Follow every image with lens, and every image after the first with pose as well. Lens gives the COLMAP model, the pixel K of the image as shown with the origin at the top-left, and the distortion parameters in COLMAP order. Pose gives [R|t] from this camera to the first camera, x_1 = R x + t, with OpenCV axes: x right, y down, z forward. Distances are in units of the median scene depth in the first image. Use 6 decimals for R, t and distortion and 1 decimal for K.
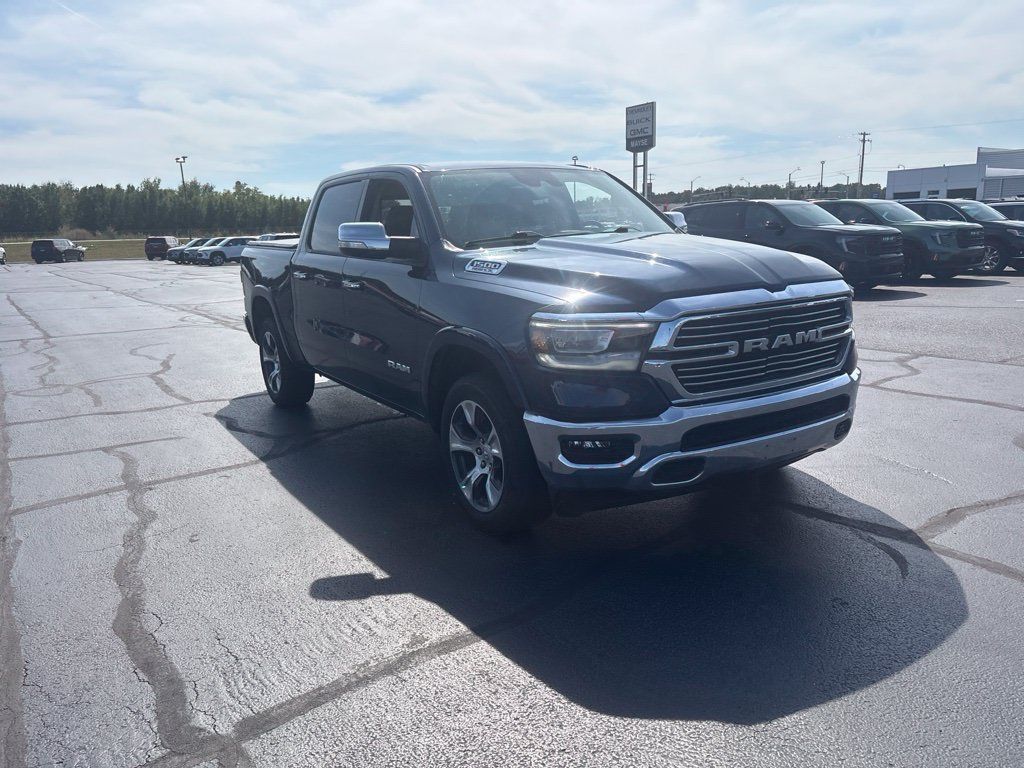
lens RADIAL K [[785.3, 0, 527.8], [0, 785.3, 381.9], [0, 0, 1]] dist [0.040976, -0.038111]
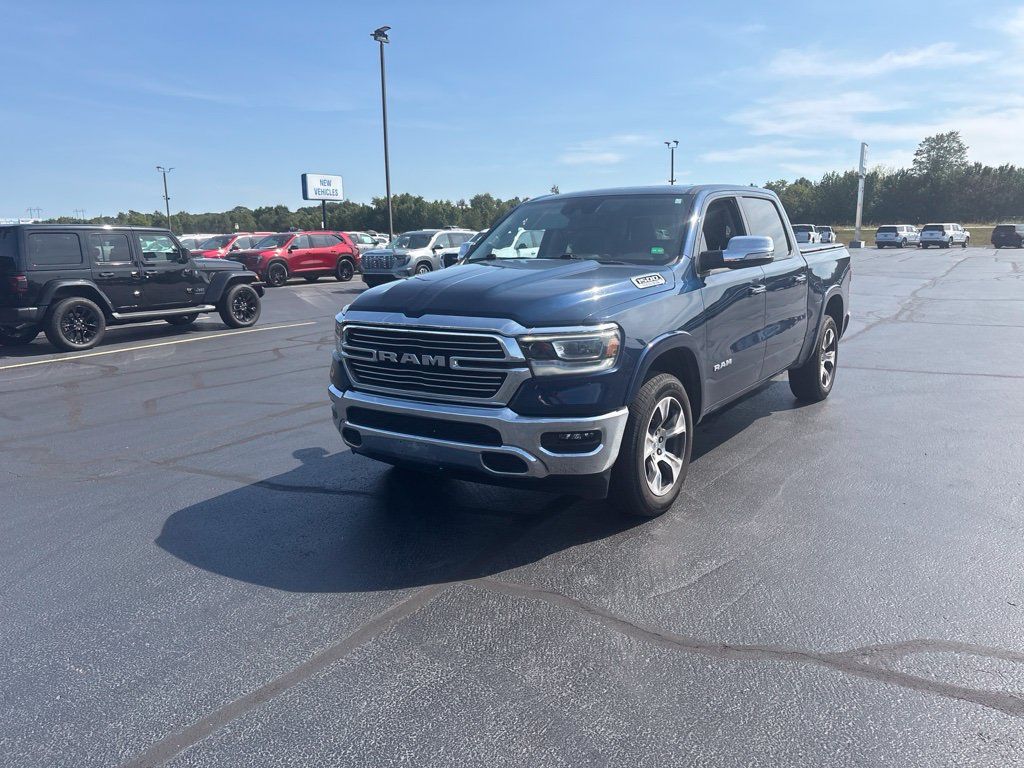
lens RADIAL K [[785.3, 0, 521.8], [0, 785.3, 382.6], [0, 0, 1]] dist [0.040976, -0.038111]
pose [[0.401255, 0.195534, -0.894853, 0.724261], [-0.174165, 0.975413, 0.135040, -0.102629], [0.899256, 0.101667, 0.425445, 0.319151]]
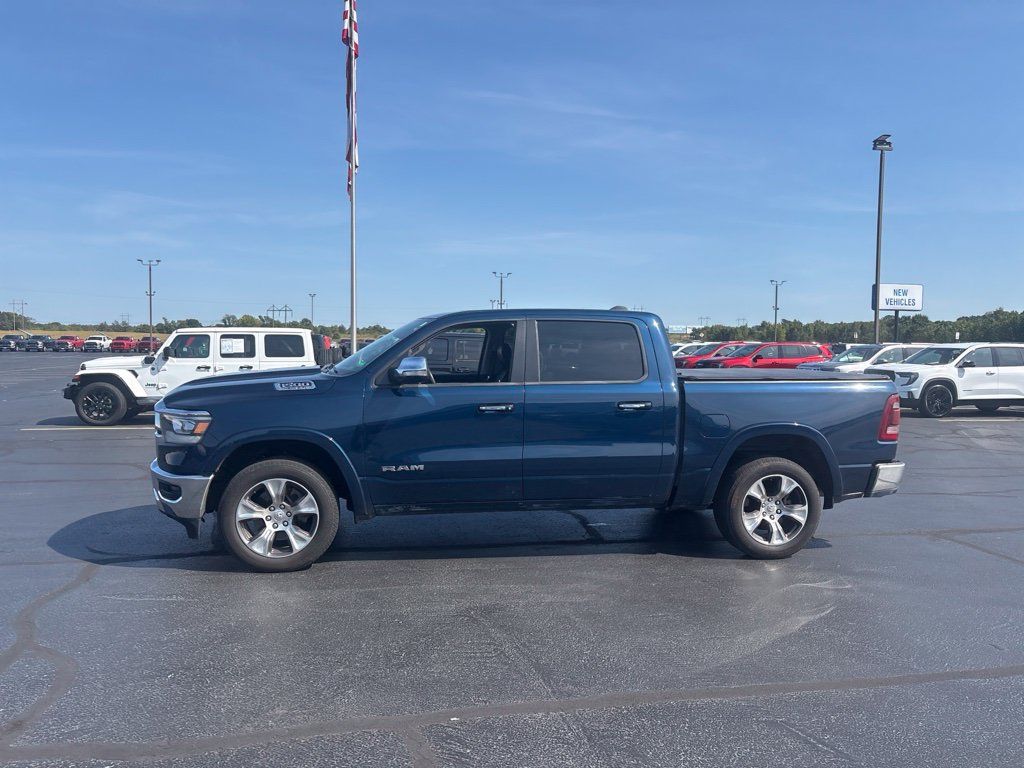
lens RADIAL K [[785.3, 0, 502.1], [0, 785.3, 380.9], [0, 0, 1]] dist [0.040976, -0.038111]
pose [[-0.384535, 0.072627, -0.920249, 0.842707], [-0.182343, 0.971282, 0.152848, -0.283652], [0.904922, 0.226577, -0.360249, 1.164406]]
